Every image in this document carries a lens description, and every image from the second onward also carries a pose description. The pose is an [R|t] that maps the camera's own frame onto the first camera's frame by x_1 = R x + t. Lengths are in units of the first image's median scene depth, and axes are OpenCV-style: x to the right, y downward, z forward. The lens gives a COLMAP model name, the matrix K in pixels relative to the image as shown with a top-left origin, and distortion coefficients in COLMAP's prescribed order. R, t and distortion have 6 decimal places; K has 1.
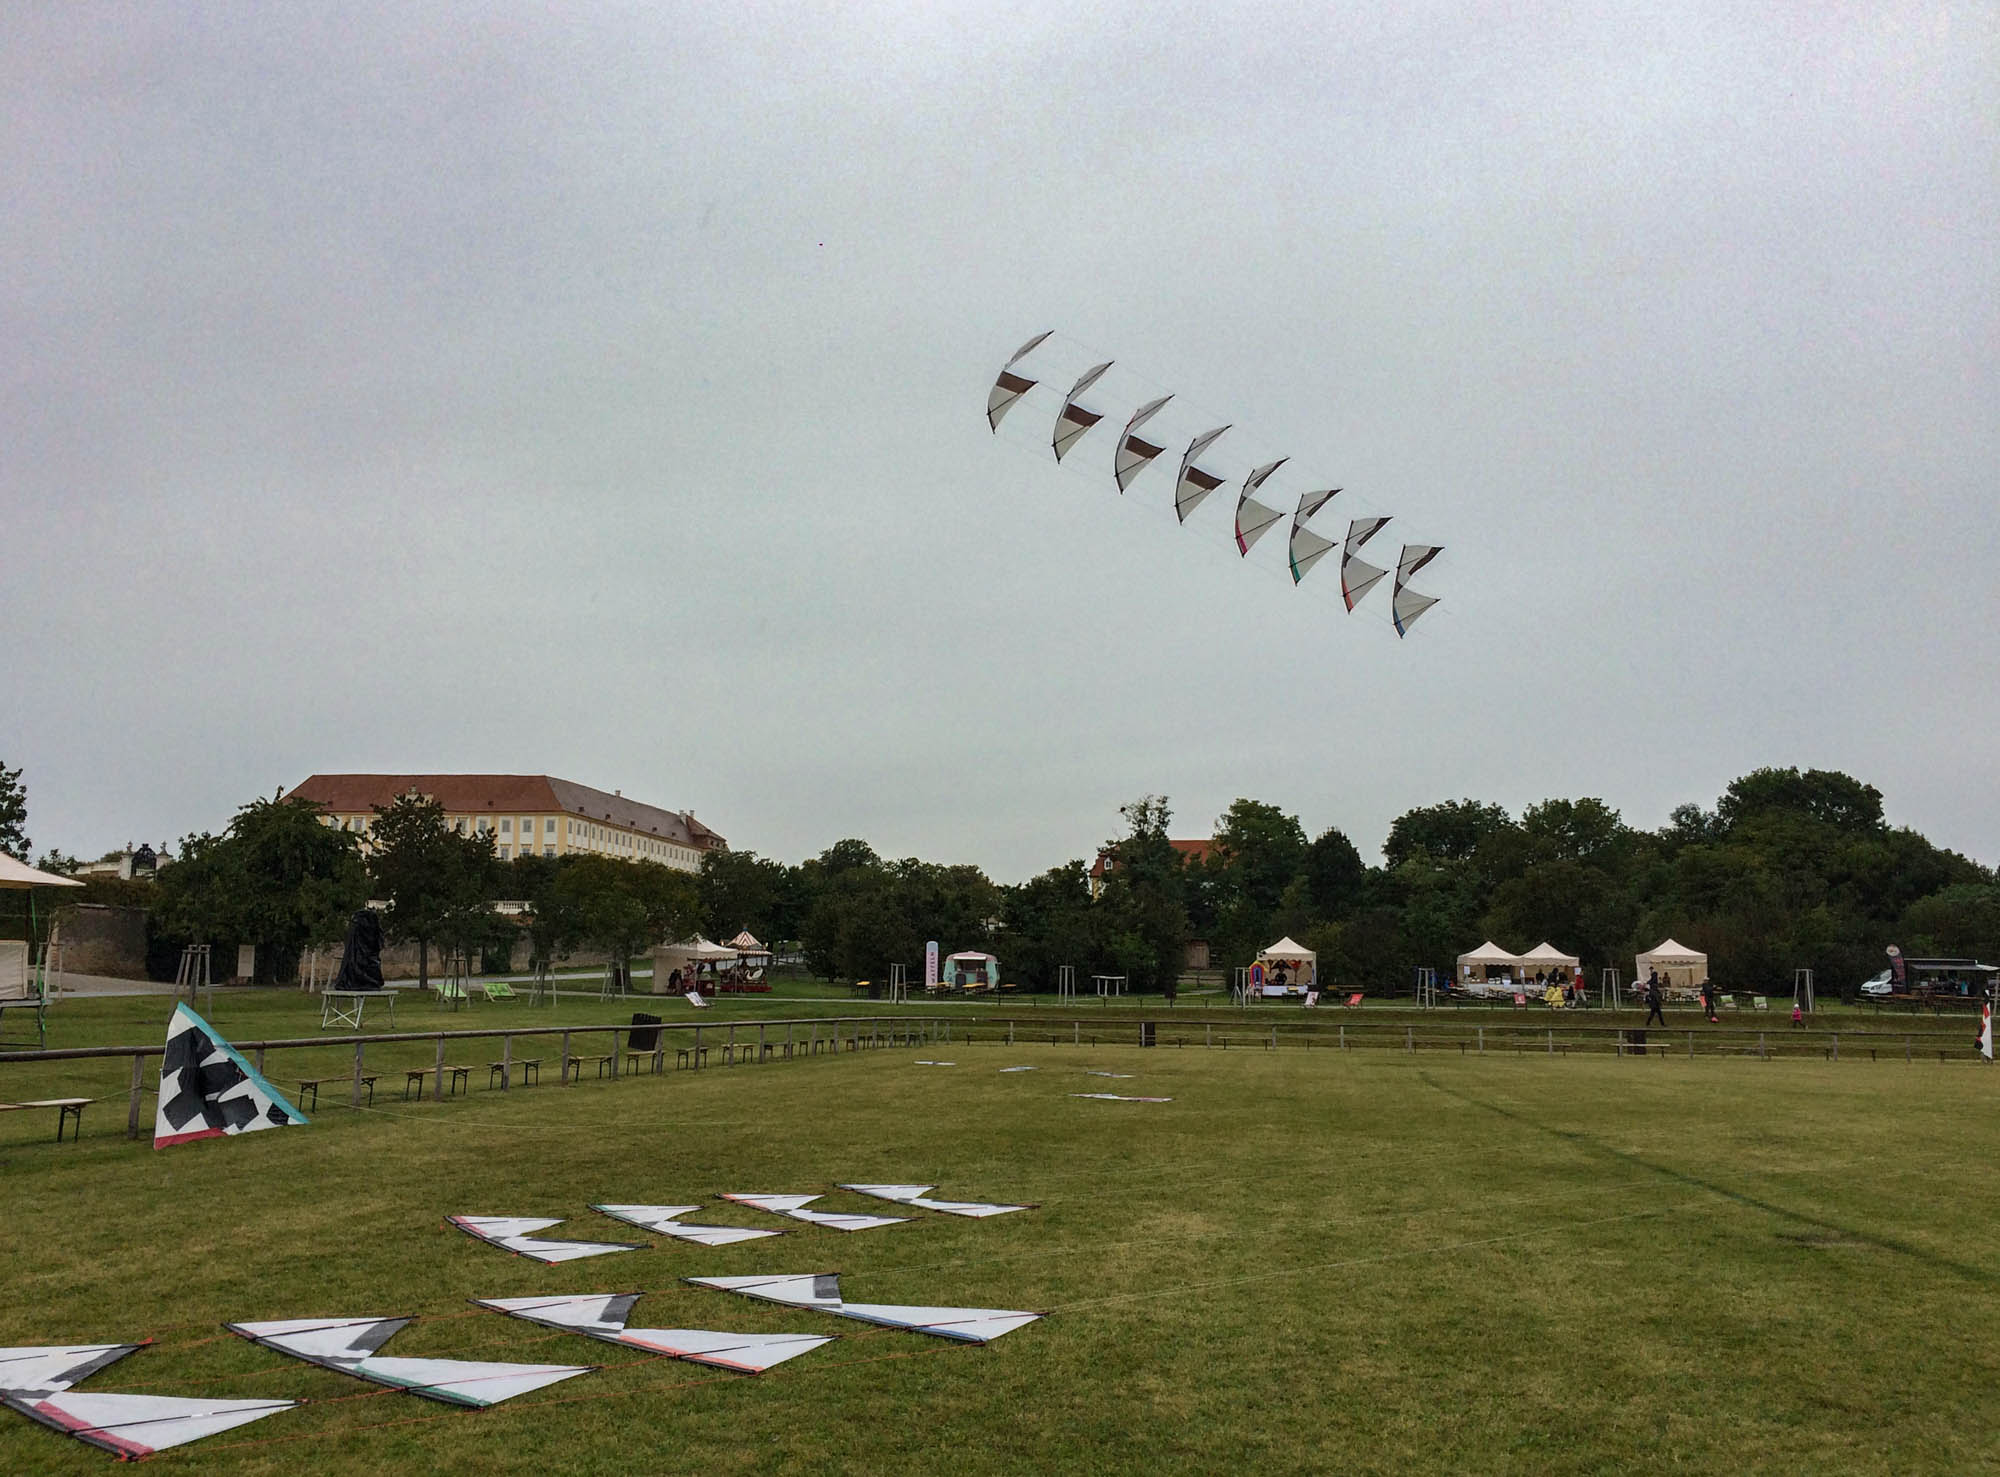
lens RADIAL K [[1950.2, 0, 879.0], [0, 1950.2, 666.9], [0, 0, 1]] dist [-0.042782, 0.066542]
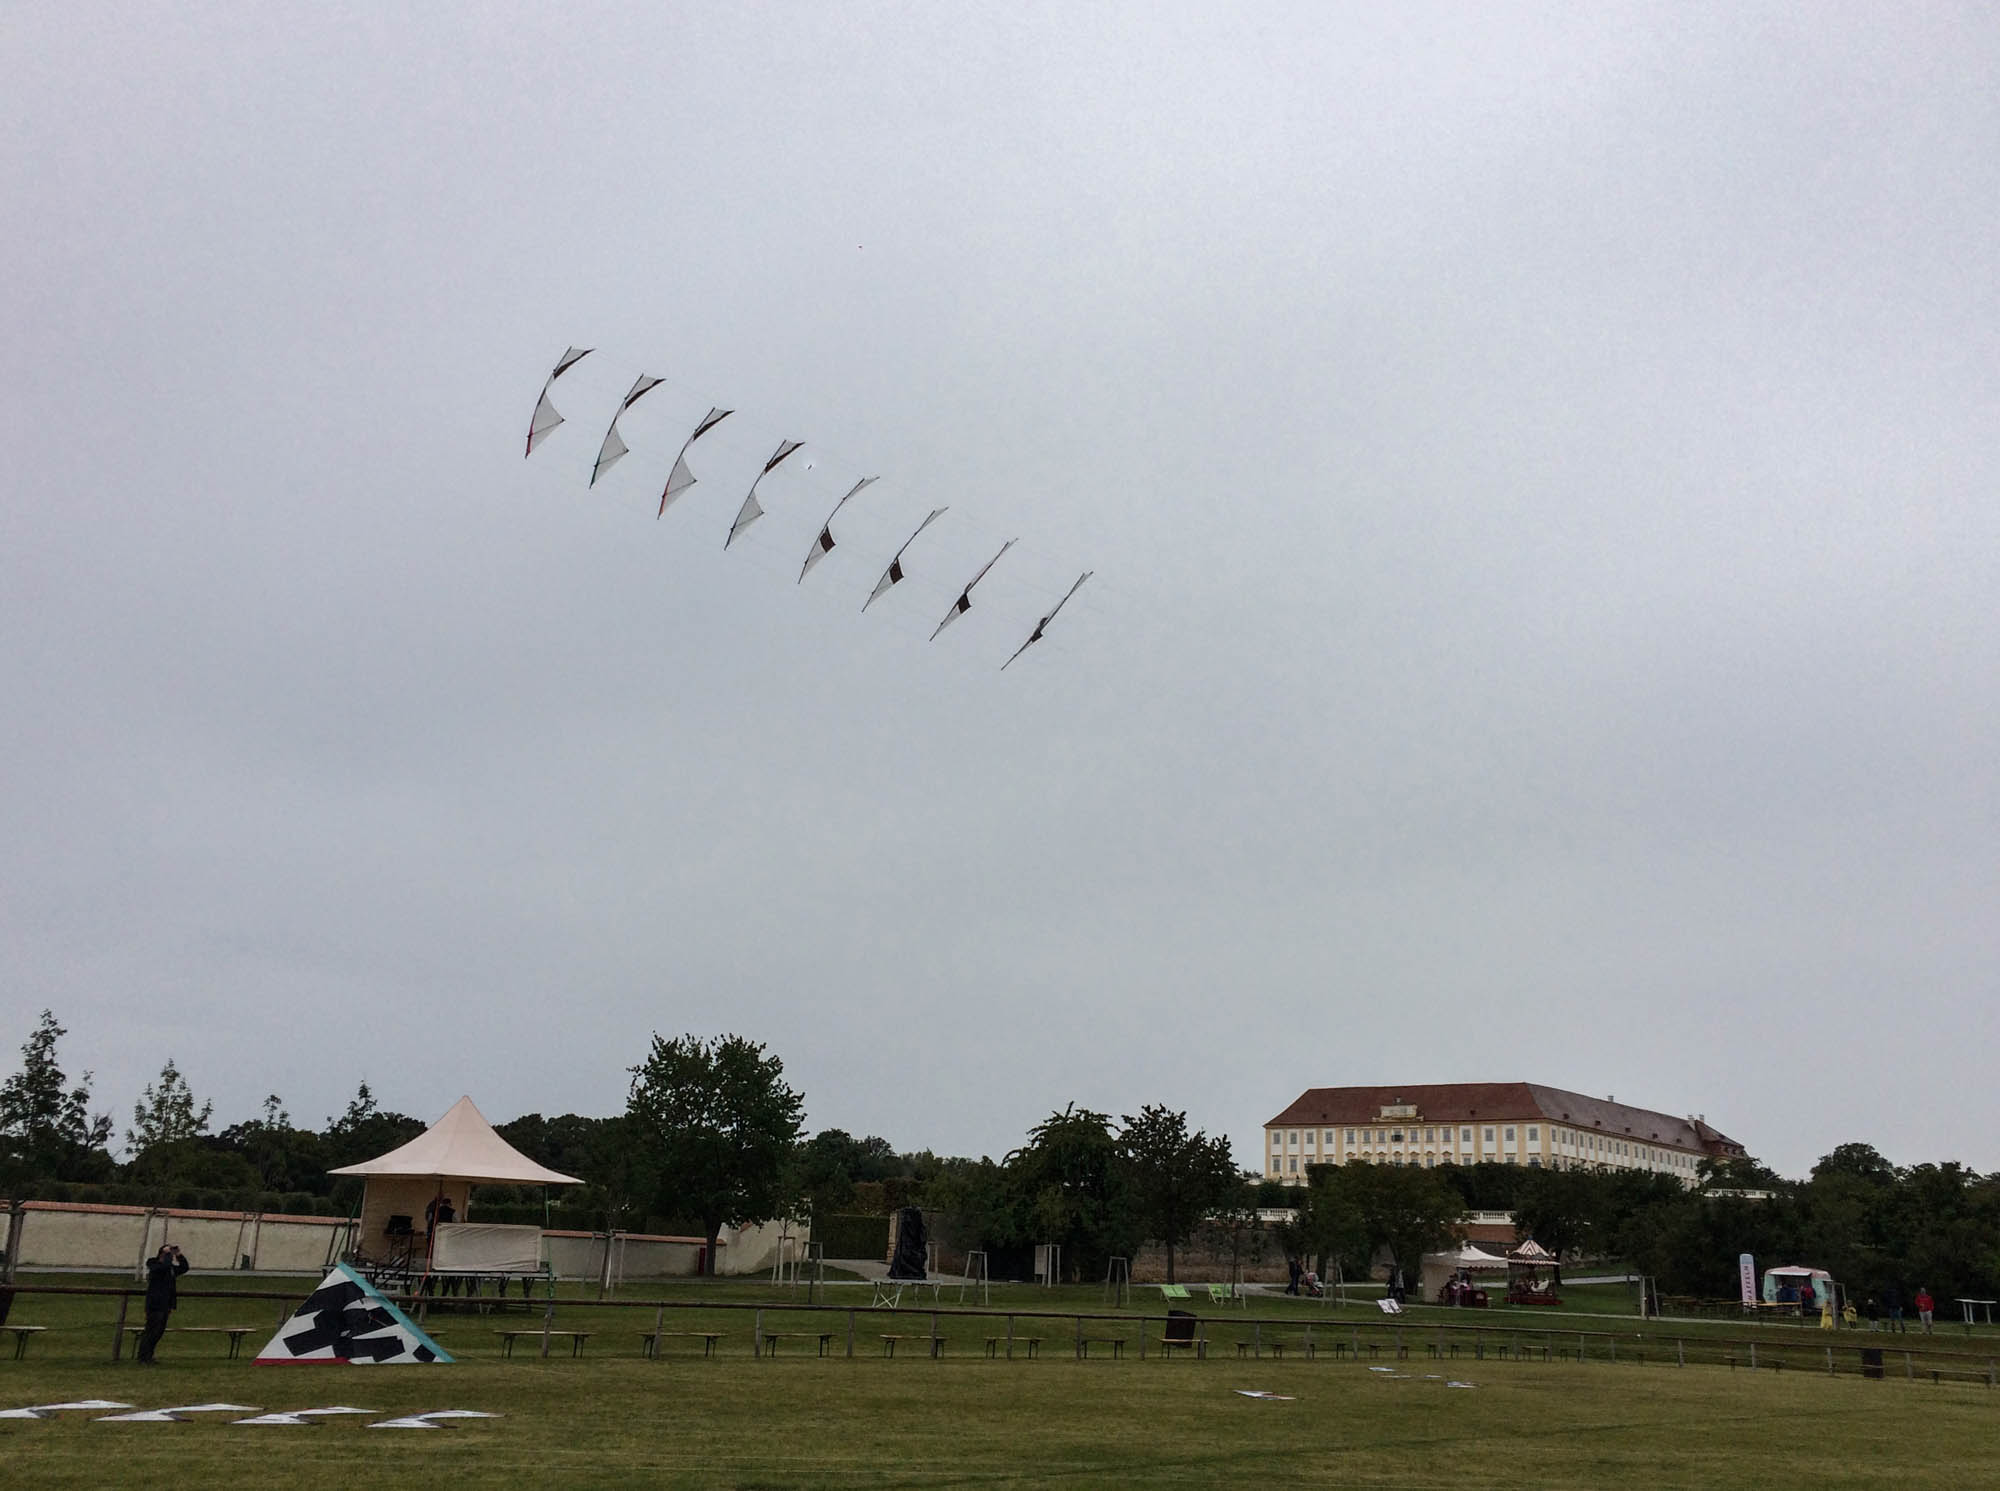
lens RADIAL K [[1968.5, 0, 1000.6], [0, 1968.5, 712.6], [0, 0, 1]] dist [-0.003461, 0.016116]
pose [[0.831581, -0.133798, -0.539047, 0.448957], [0.060895, 0.986663, -0.150959, 0.015137], [0.552055, 0.092709, 0.828637, 0.038024]]
